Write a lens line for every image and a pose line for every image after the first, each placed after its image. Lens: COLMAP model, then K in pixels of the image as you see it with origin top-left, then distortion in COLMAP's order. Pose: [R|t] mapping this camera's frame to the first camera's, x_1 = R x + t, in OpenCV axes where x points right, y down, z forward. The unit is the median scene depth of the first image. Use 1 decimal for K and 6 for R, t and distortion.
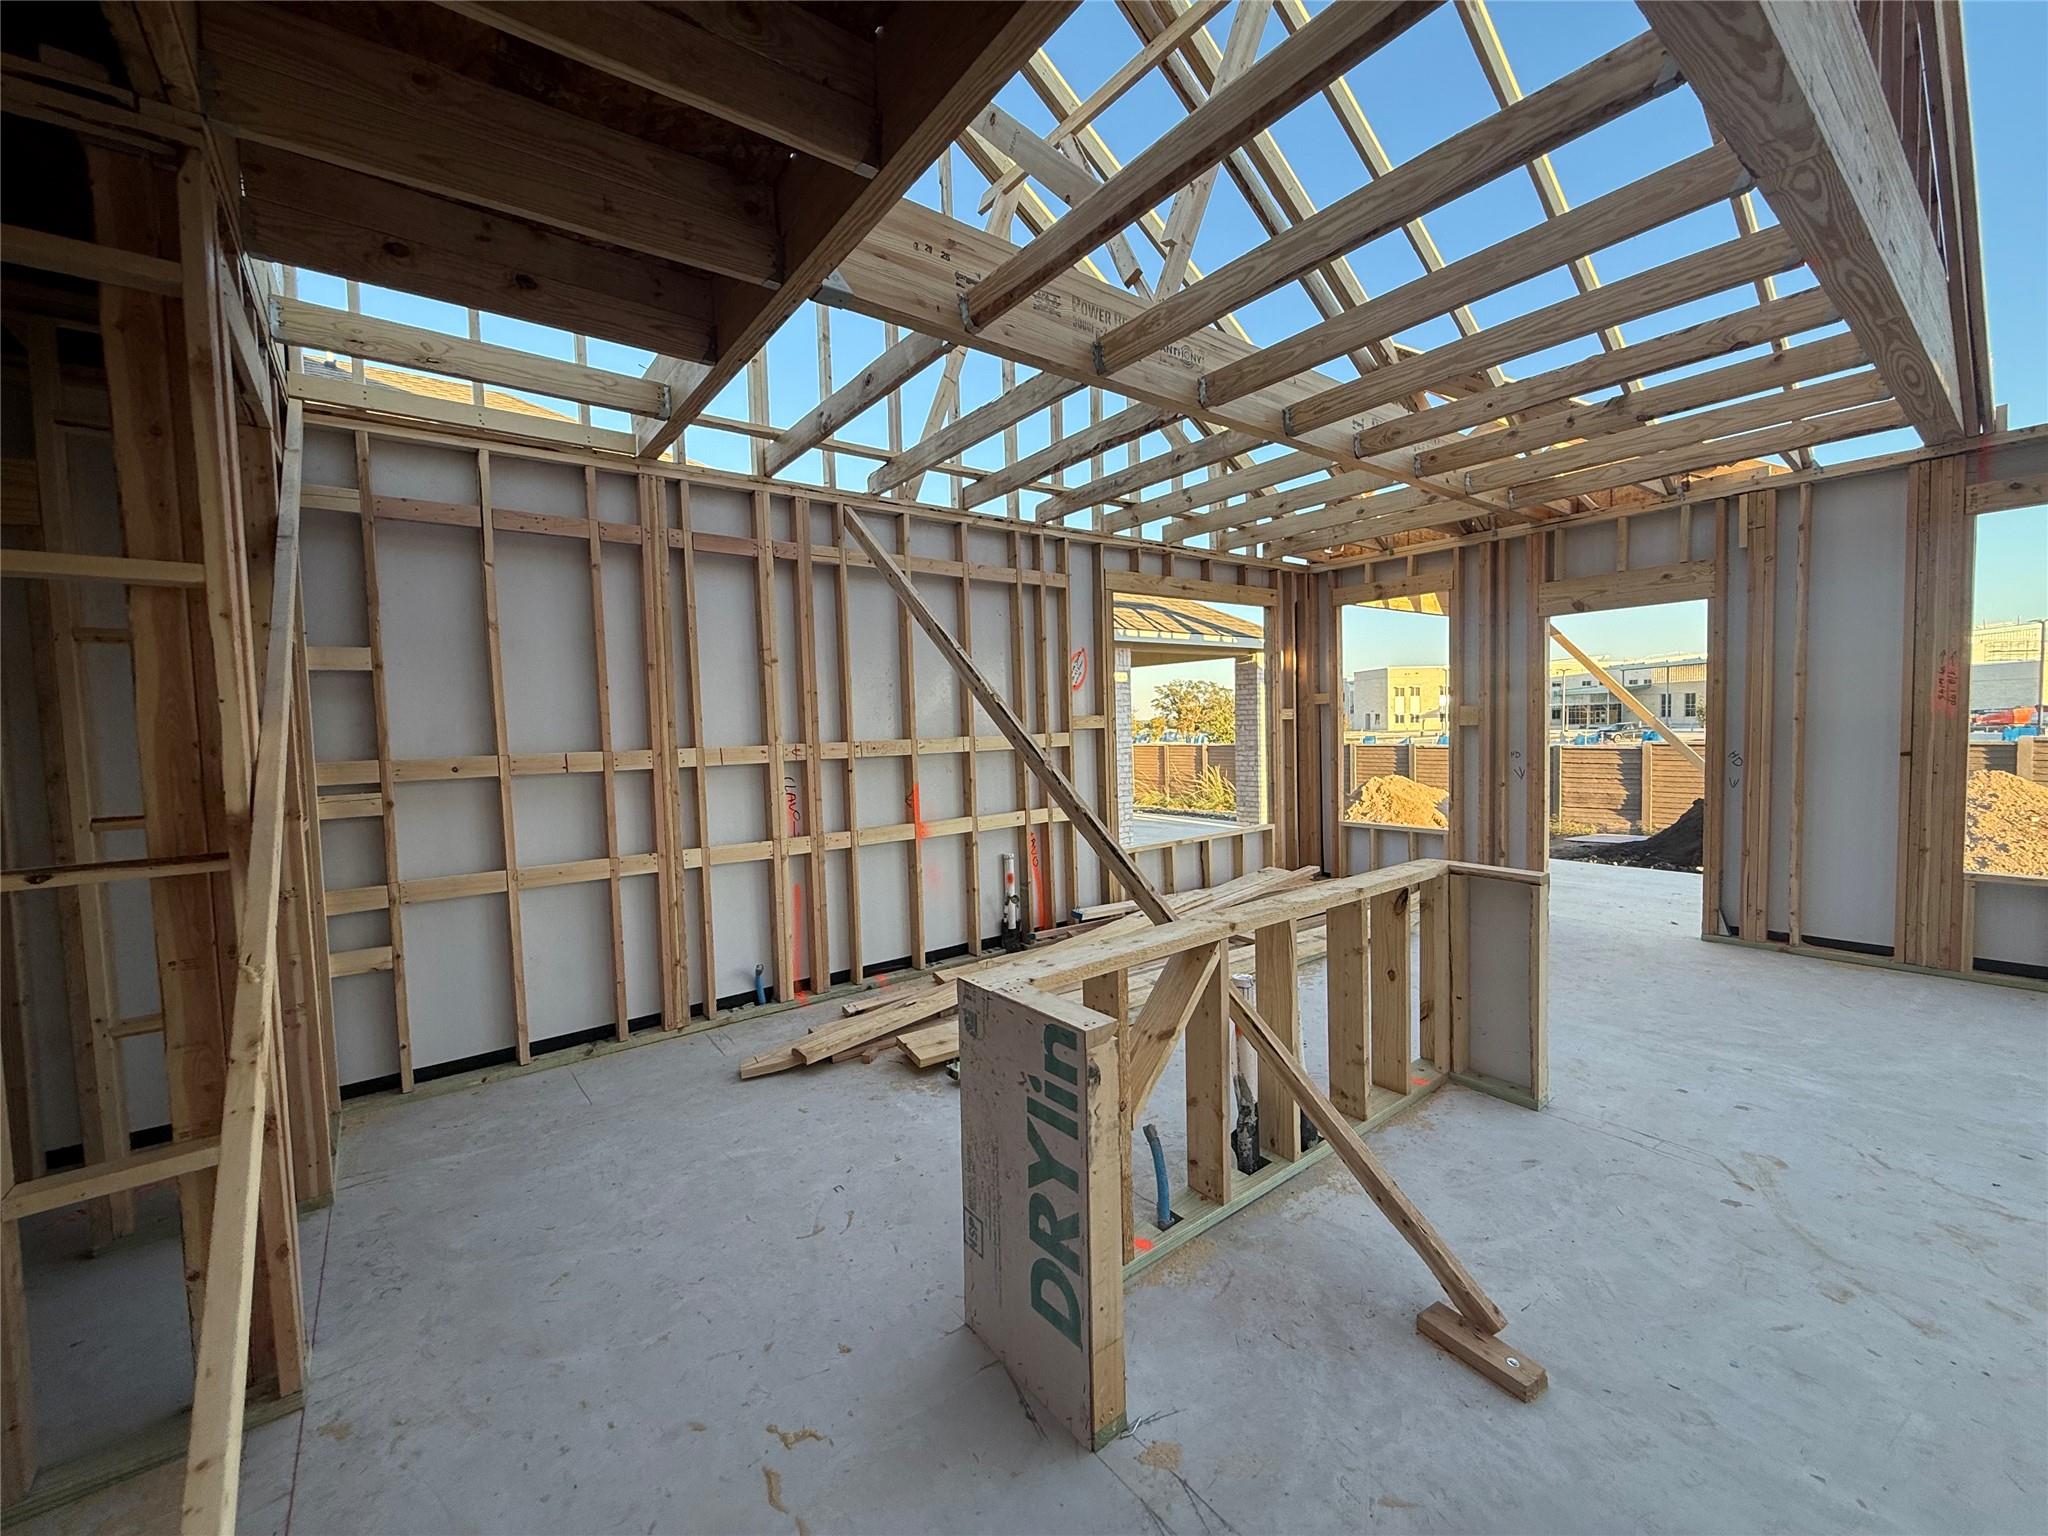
lens RADIAL K [[812.1, 0, 1012.2], [0, 812.1, 766.2], [0, 0, 1]] dist [-0.001573, 0.000598]
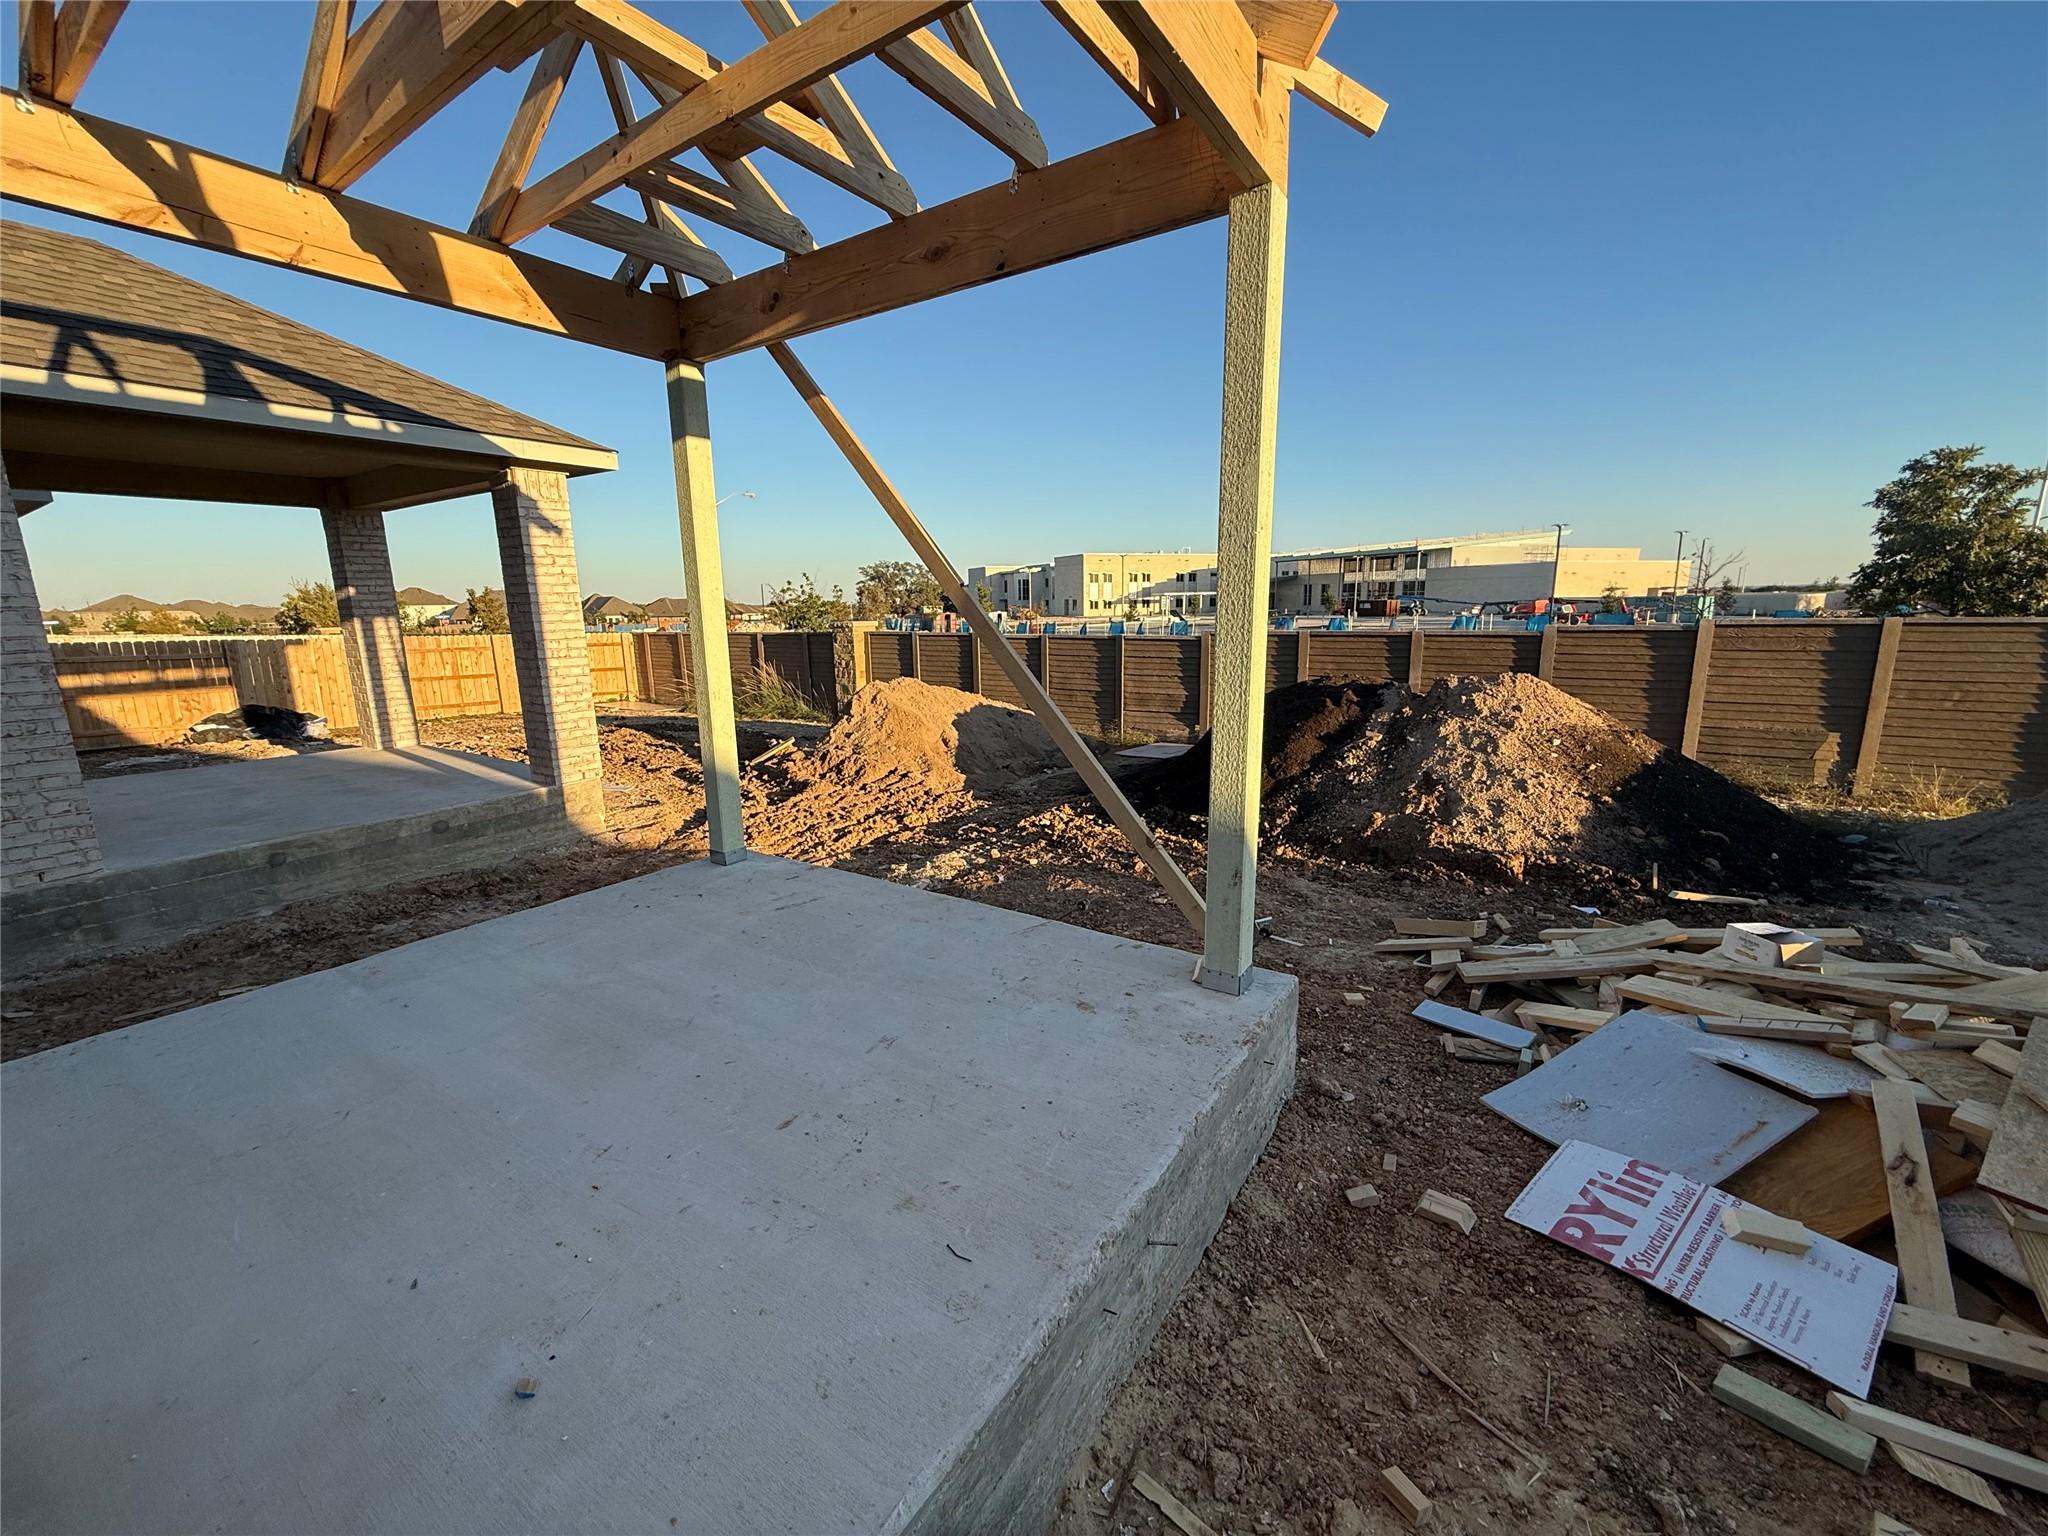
lens RADIAL K [[812.1, 0, 1013.9], [0, 812.1, 762.4], [0, 0, 1]] dist [-0.001573, 0.000598]
pose [[0.946976, -0.052845, 0.316929, 1.244886], [0.009537, 0.990570, 0.136674, -0.046629], [-0.321163, -0.126404, 0.938550, 1.031927]]
